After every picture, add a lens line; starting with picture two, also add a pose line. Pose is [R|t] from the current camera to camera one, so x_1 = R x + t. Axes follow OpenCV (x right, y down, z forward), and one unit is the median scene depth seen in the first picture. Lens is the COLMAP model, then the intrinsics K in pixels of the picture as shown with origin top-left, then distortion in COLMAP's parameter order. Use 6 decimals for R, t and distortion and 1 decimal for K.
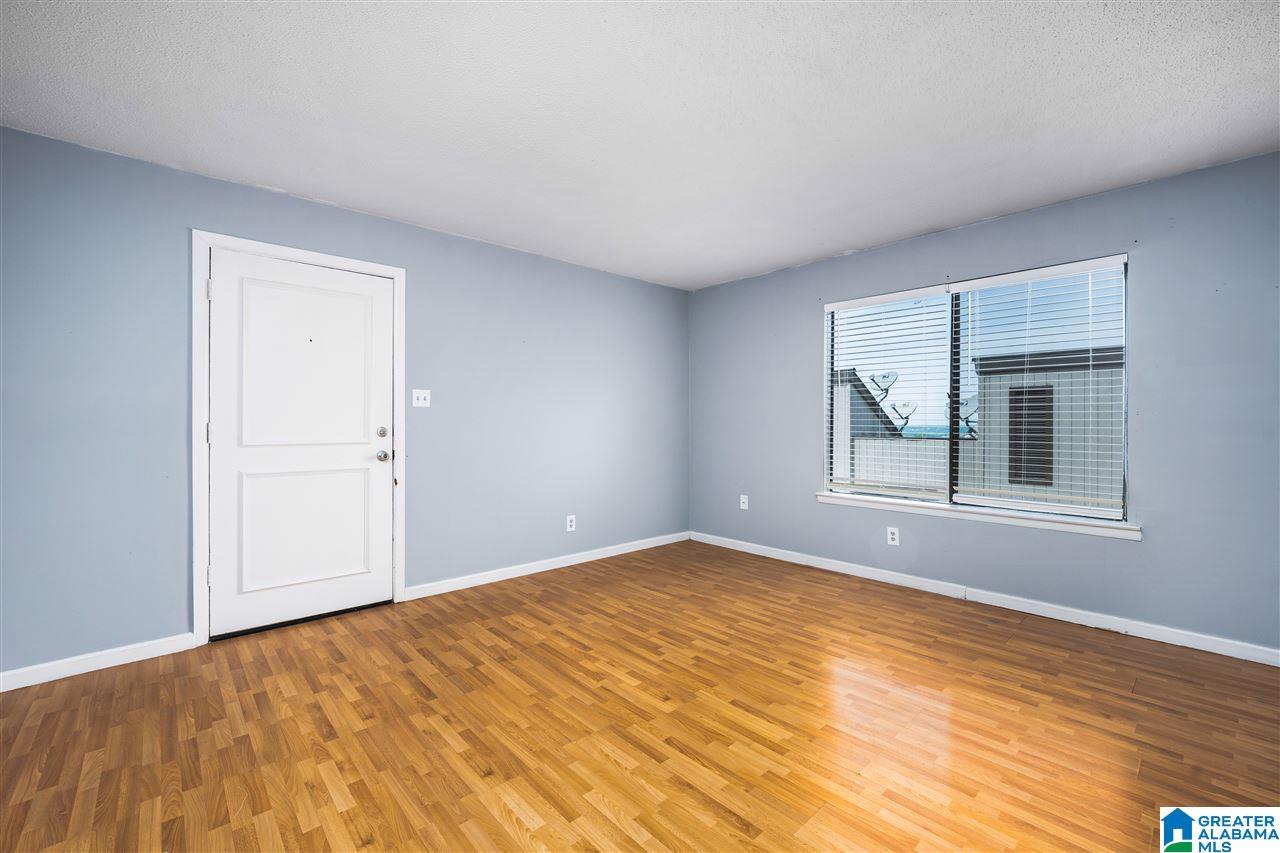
lens RADIAL K [[527.5, 0, 640.0], [0, 527.5, 426.5], [0, 0, 1]] dist [-0.010138, 0.000128]
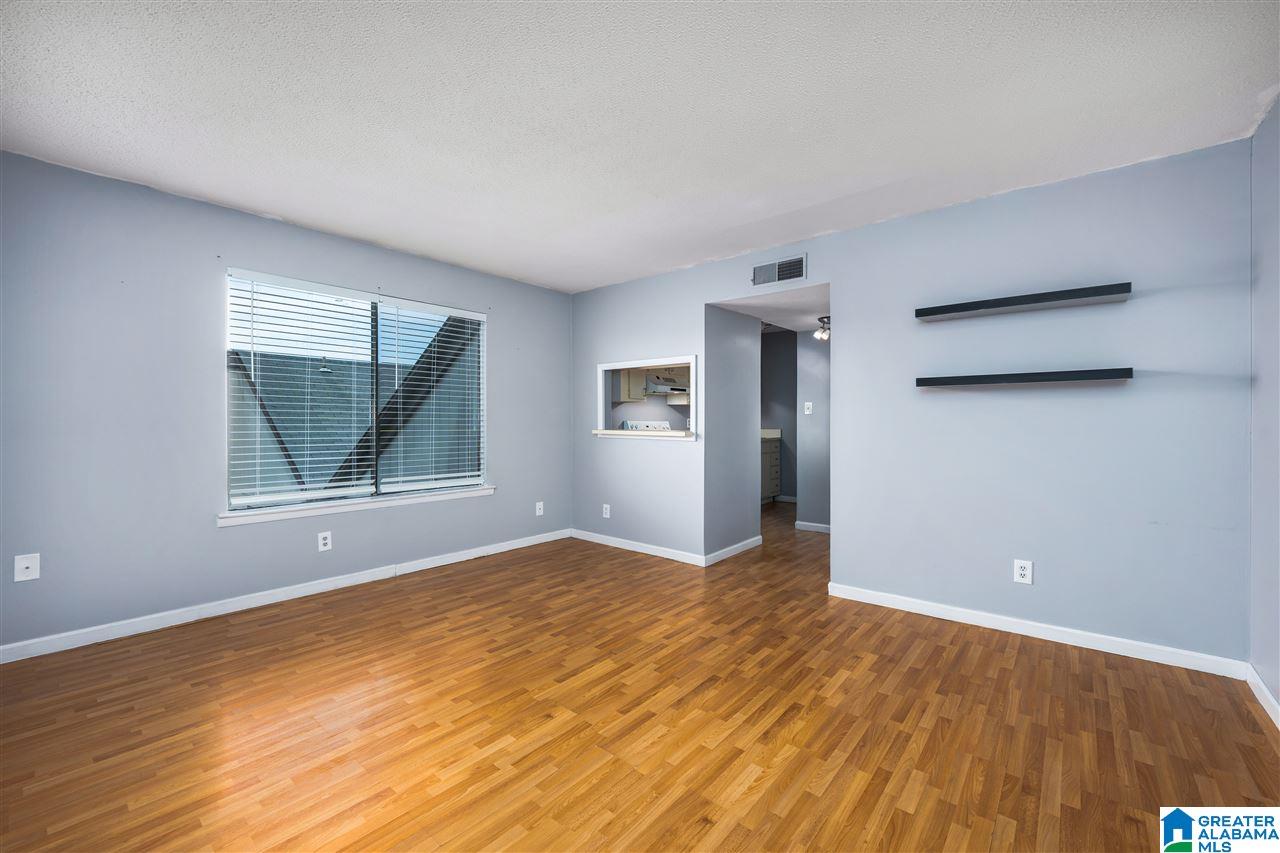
lens RADIAL K [[527.5, 0, 640.0], [0, 527.5, 426.5], [0, 0, 1]] dist [-0.010138, 0.000128]
pose [[-0.130426, -0.011265, 0.991394, -0.809711], [0.004364, 0.999919, 0.011936, -0.009129], [-0.991448, 0.005883, -0.130366, 0.866120]]
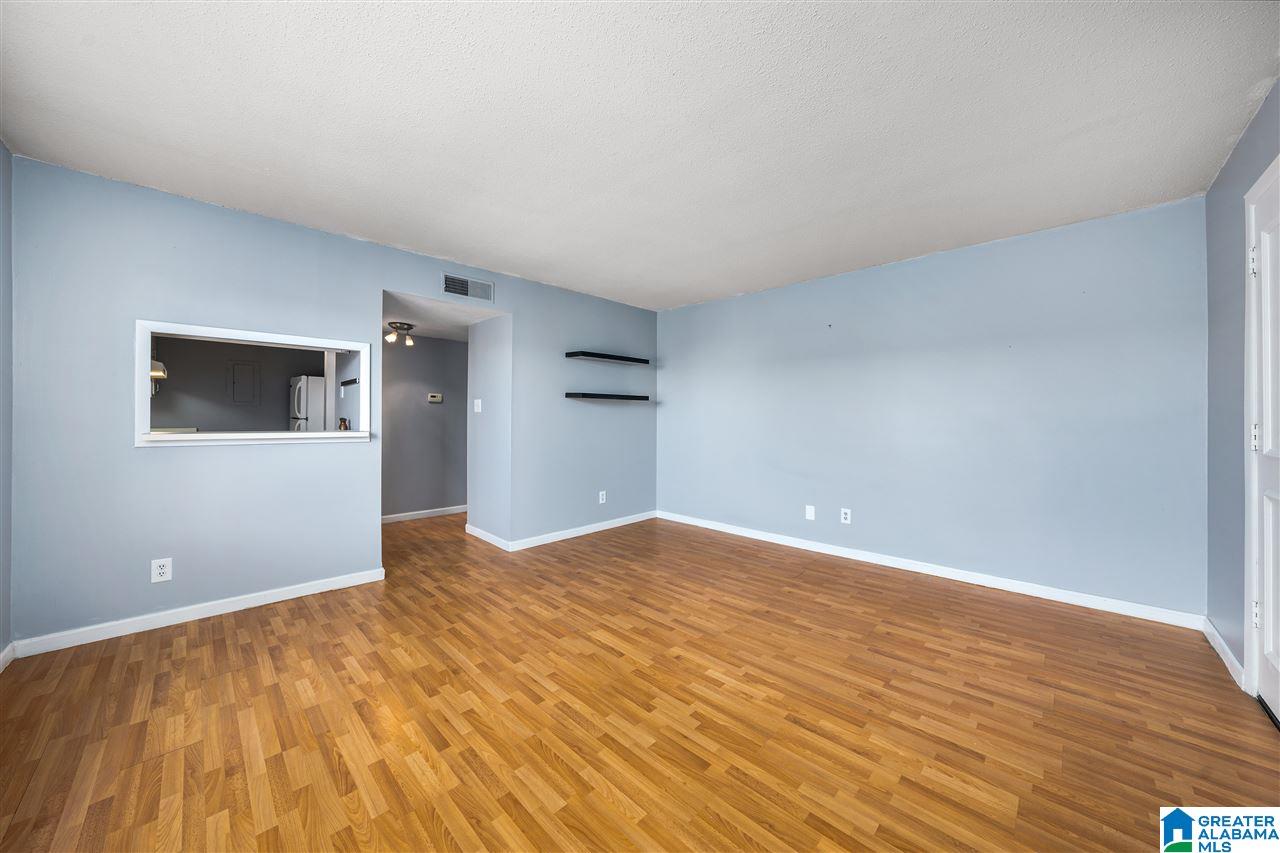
lens RADIAL K [[454.2, 0, 645.8], [0, 454.2, 414.8], [0, 0, 1]] dist [-0.014615, 0.000016]
pose [[-0.997777, -0.004696, -0.066471, 0.172294], [-0.004628, 0.999989, -0.001189, -0.016162], [0.066476, -0.000879, -0.997788, 1.804138]]
